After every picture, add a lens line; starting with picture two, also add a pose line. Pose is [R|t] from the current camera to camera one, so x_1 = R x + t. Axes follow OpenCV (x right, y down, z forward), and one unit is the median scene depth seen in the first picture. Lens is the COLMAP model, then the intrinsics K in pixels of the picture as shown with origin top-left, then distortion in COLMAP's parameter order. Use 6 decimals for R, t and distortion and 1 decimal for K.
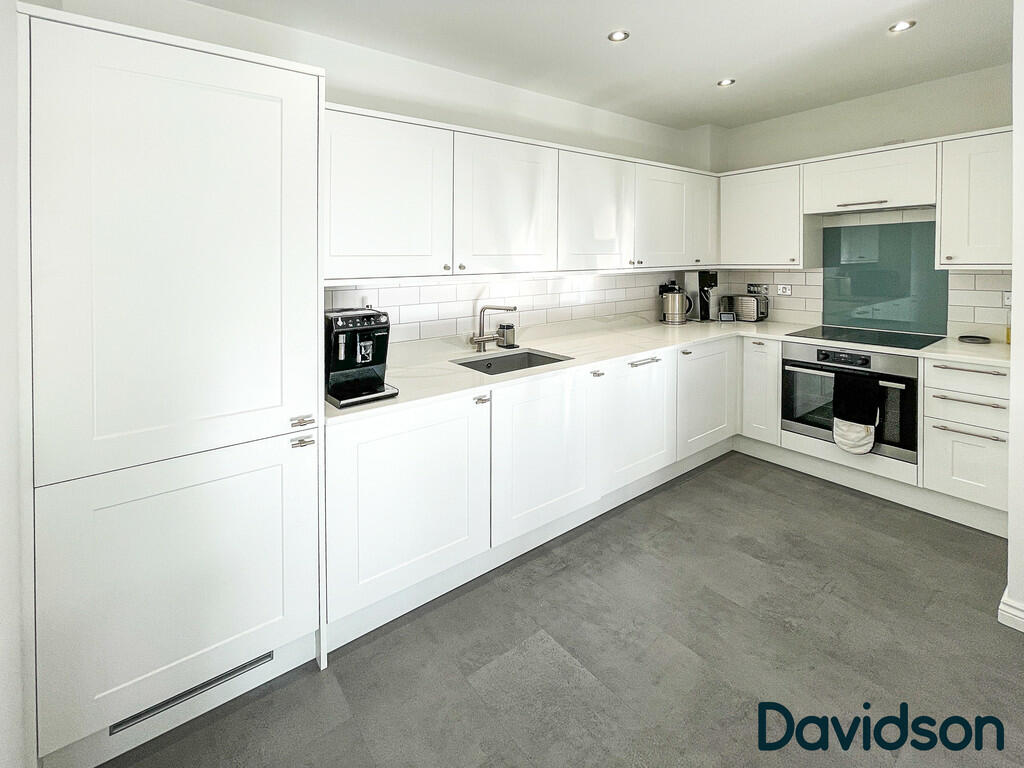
lens RADIAL K [[536.5, 0, 601.1], [0, 536.5, 292.7], [0, 0, 1]] dist [-0.002416, -0.001916]
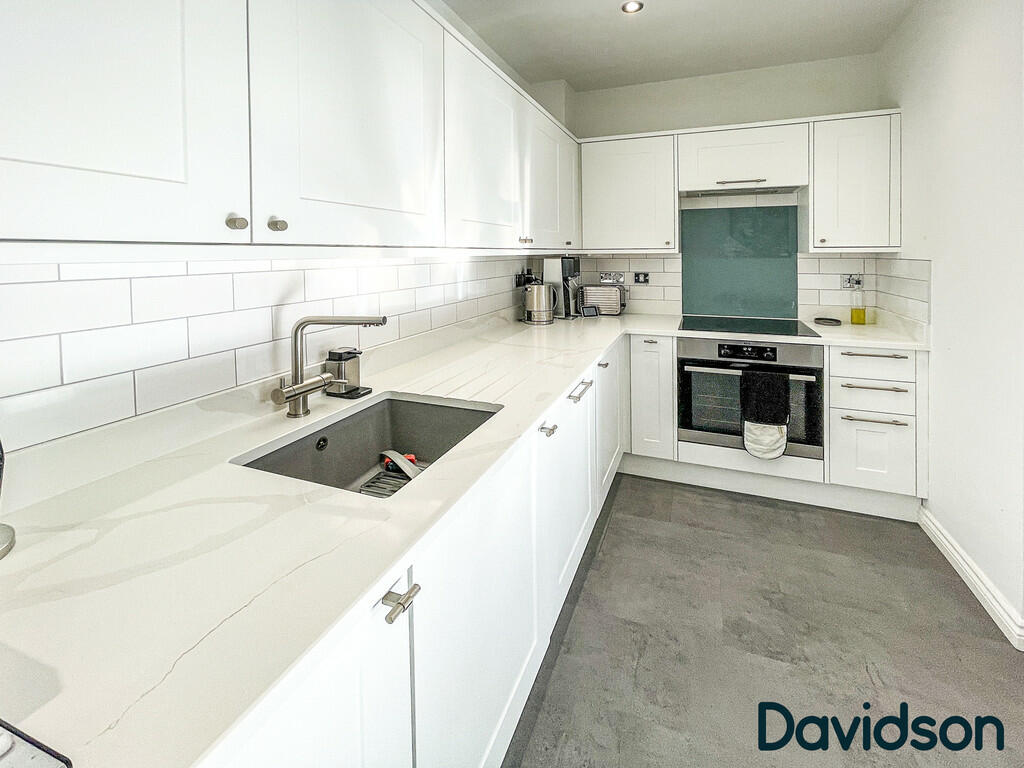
lens RADIAL K [[448.7, 0, 537.7], [0, 448.7, 287.5], [0, 0, 1]] dist [-0.005356, -0.000046]
pose [[0.896096, -0.028234, 0.442962, -0.196181], [0.027801, 0.999586, 0.007472, 0.000066], [-0.442989, 0.005620, 0.896509, 0.523548]]
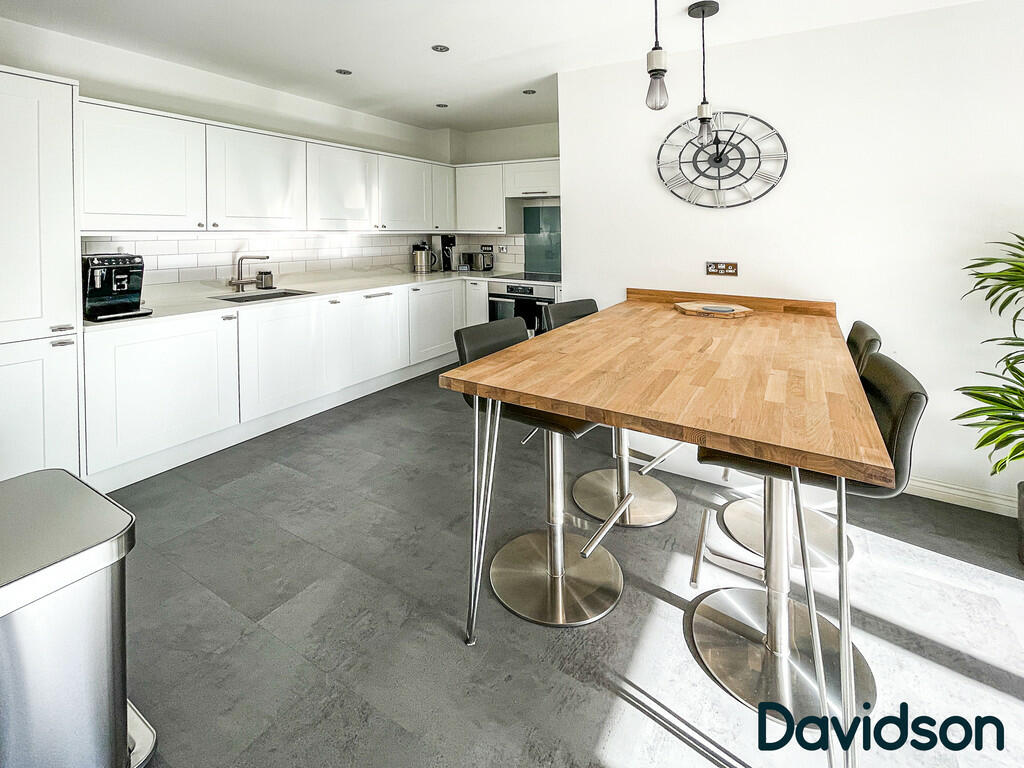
lens RADIAL K [[483.0, 0, 627.1], [0, 483.0, 265.9], [0, 0, 1]] dist [0.001750, -0.001814]
pose [[0.925827, -0.006592, 0.377890, 0.196893], [0.003886, 0.999961, 0.007924, 0.040297], [-0.377927, -0.005868, 0.925817, -0.425790]]
